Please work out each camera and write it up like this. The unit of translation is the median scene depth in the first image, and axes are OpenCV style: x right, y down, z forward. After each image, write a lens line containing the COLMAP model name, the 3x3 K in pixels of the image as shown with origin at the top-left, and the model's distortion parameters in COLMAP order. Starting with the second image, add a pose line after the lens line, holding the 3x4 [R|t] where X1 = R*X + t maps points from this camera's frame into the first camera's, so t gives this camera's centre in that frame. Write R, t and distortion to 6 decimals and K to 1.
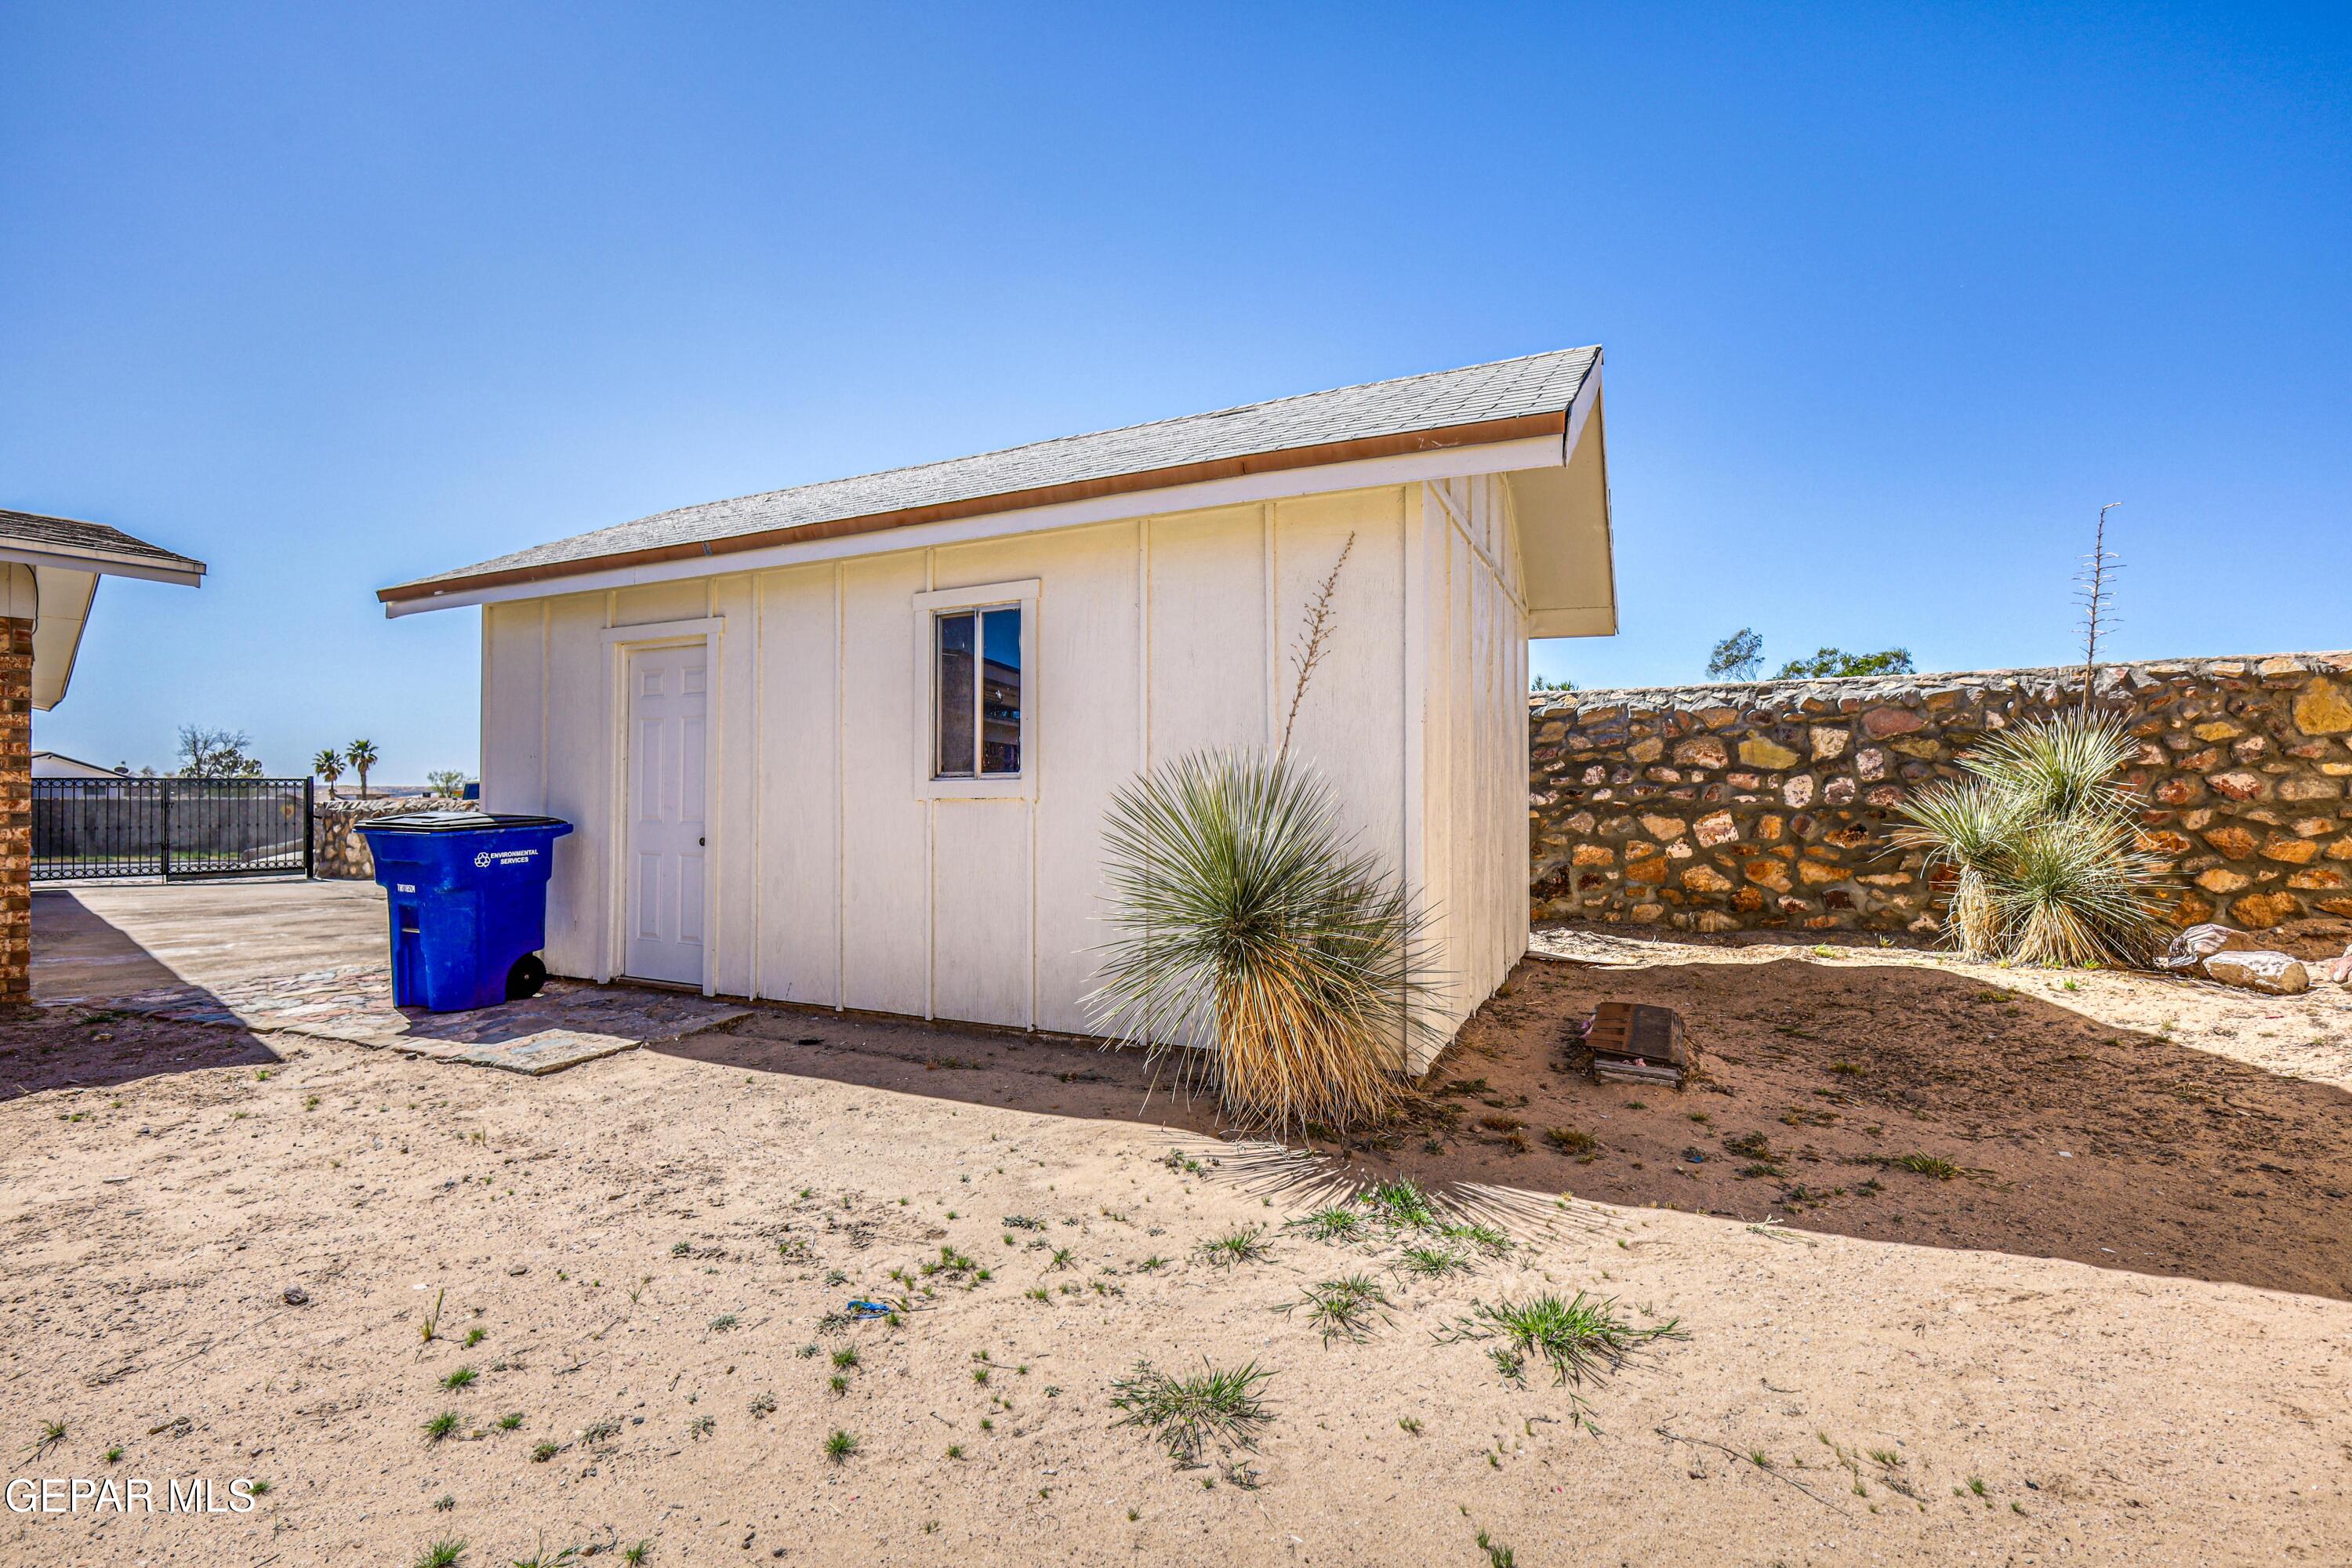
lens RADIAL K [[1042.2, 0, 1151.0], [0, 1042.2, 785.0], [0, 0, 1]] dist [0.002622, -0.000408]
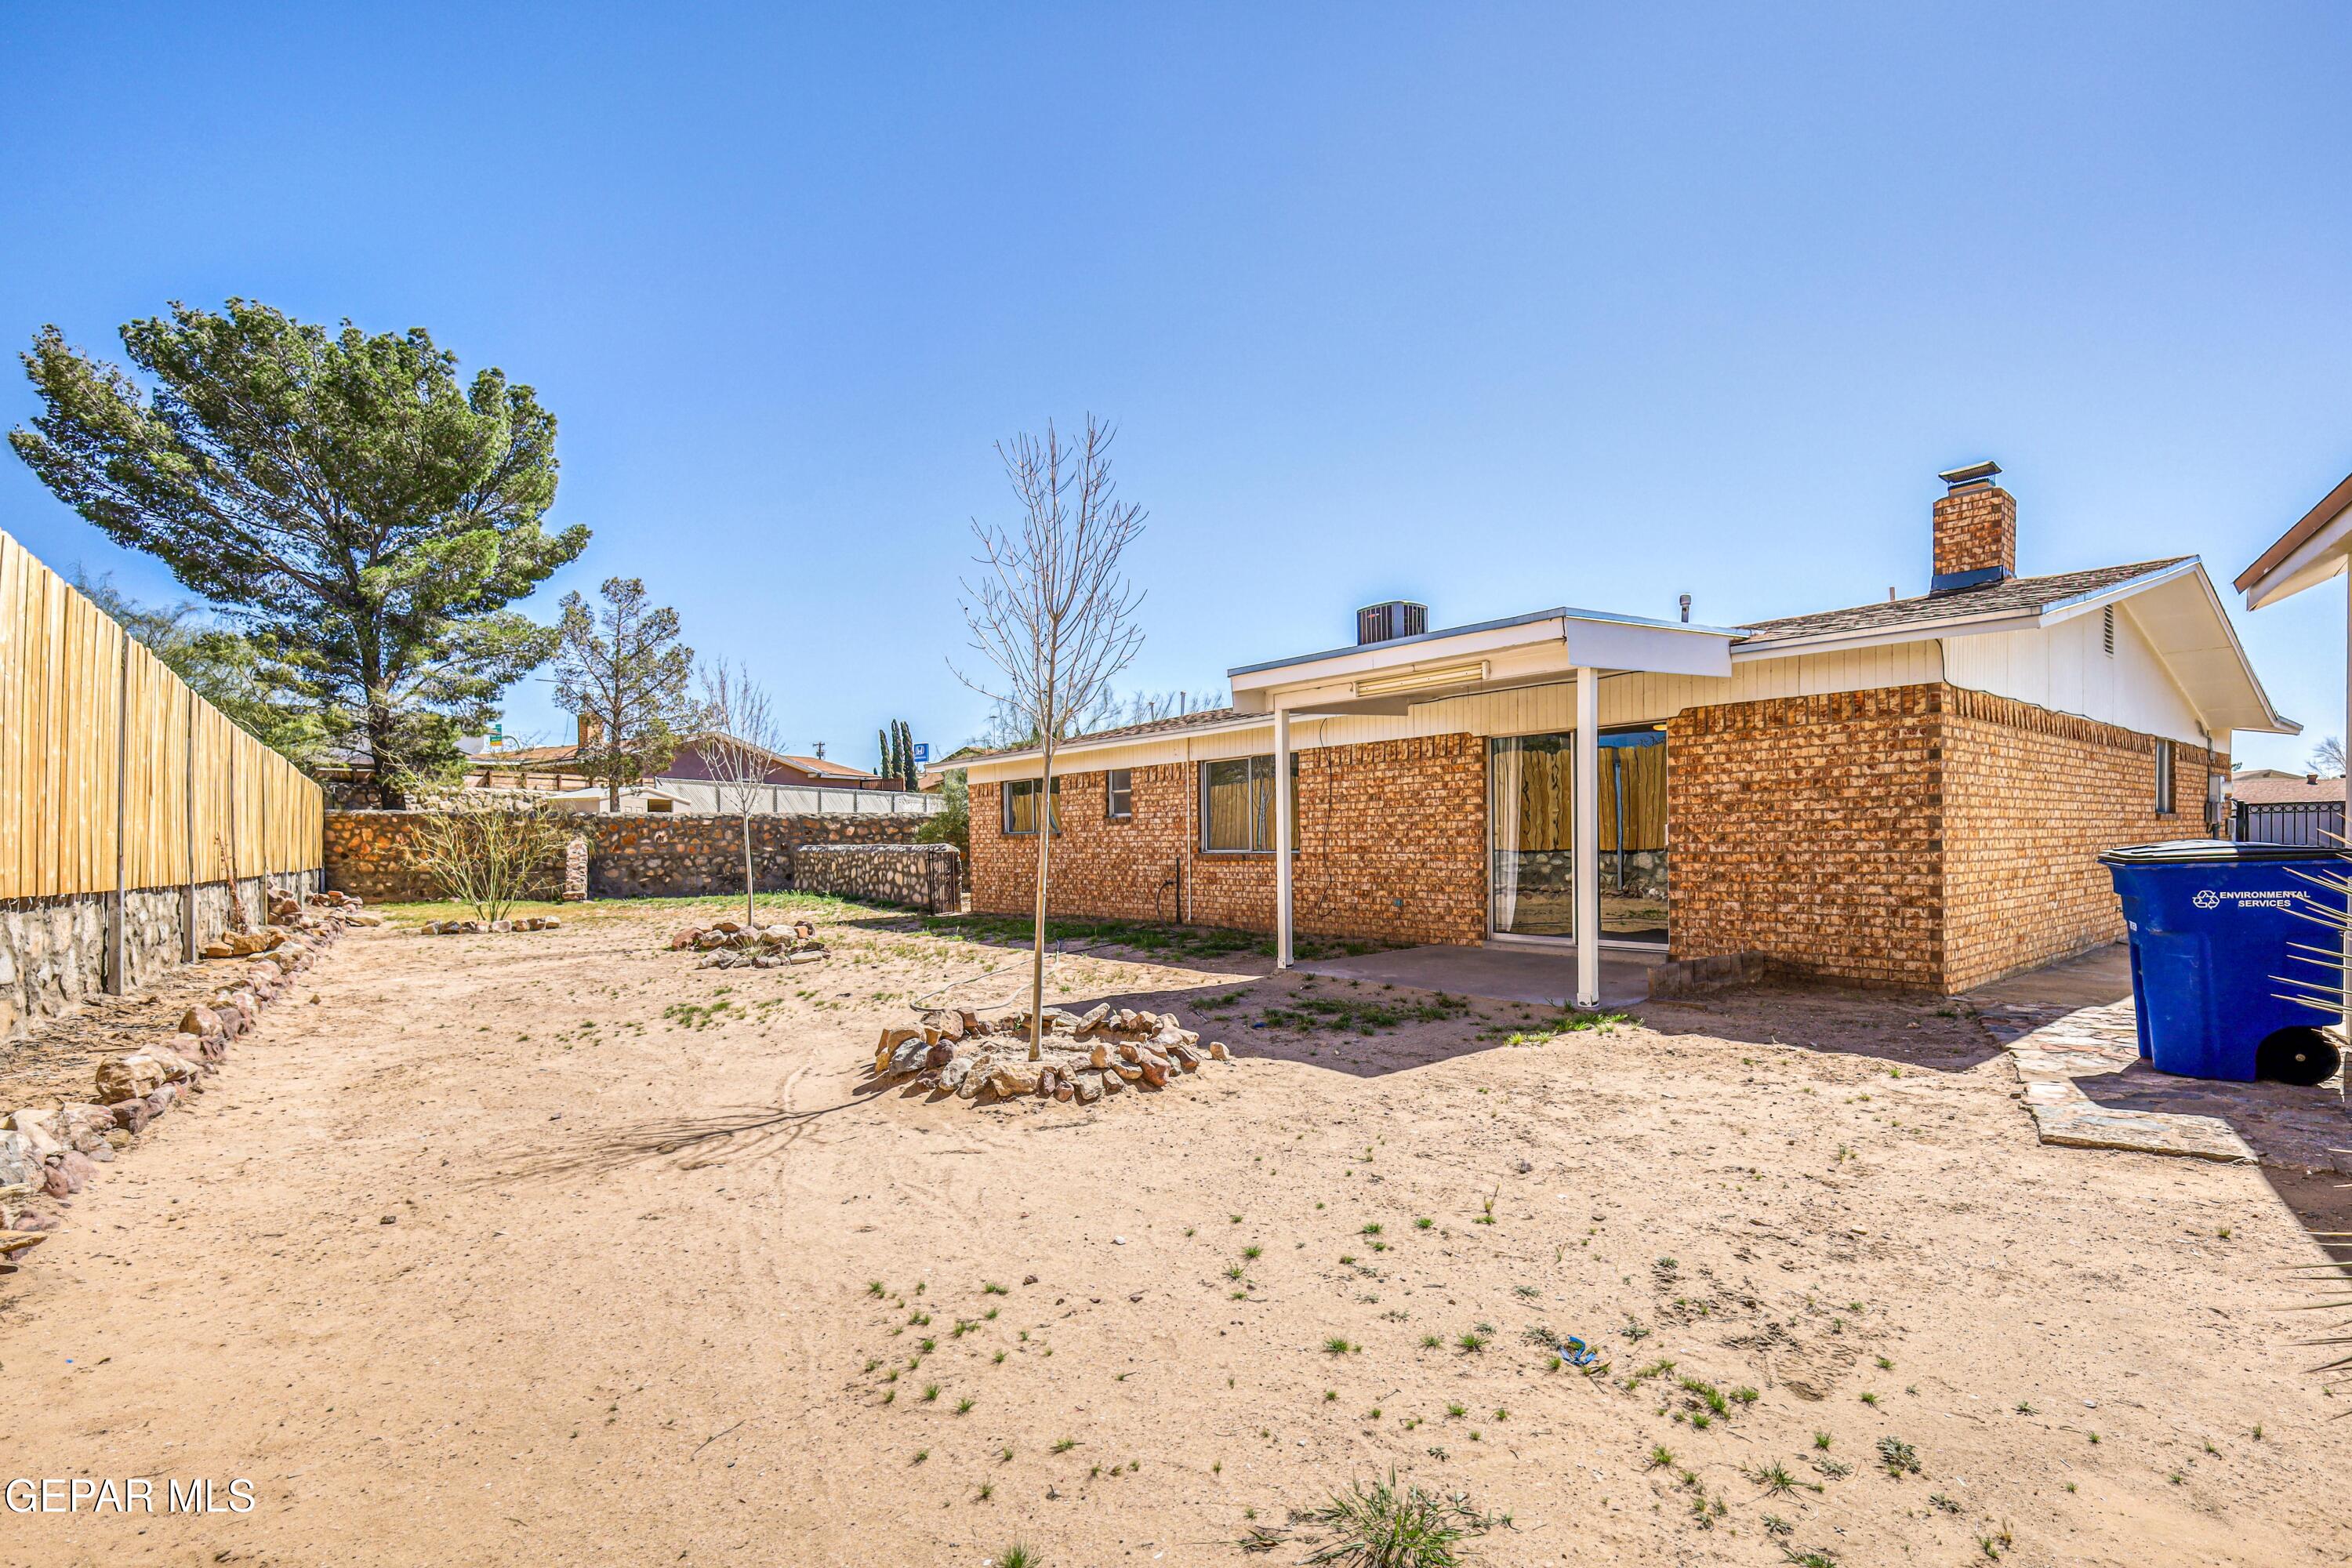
lens RADIAL K [[1042.2, 0, 1152.0], [0, 1042.2, 831.2], [0, 0, 1]] dist [0.002622, -0.000408]
pose [[-0.201492, -0.005059, -0.979477, 0.635488], [0.026871, 0.999582, -0.010691, 0.008471], [0.979122, -0.028474, -0.201272, 0.670876]]
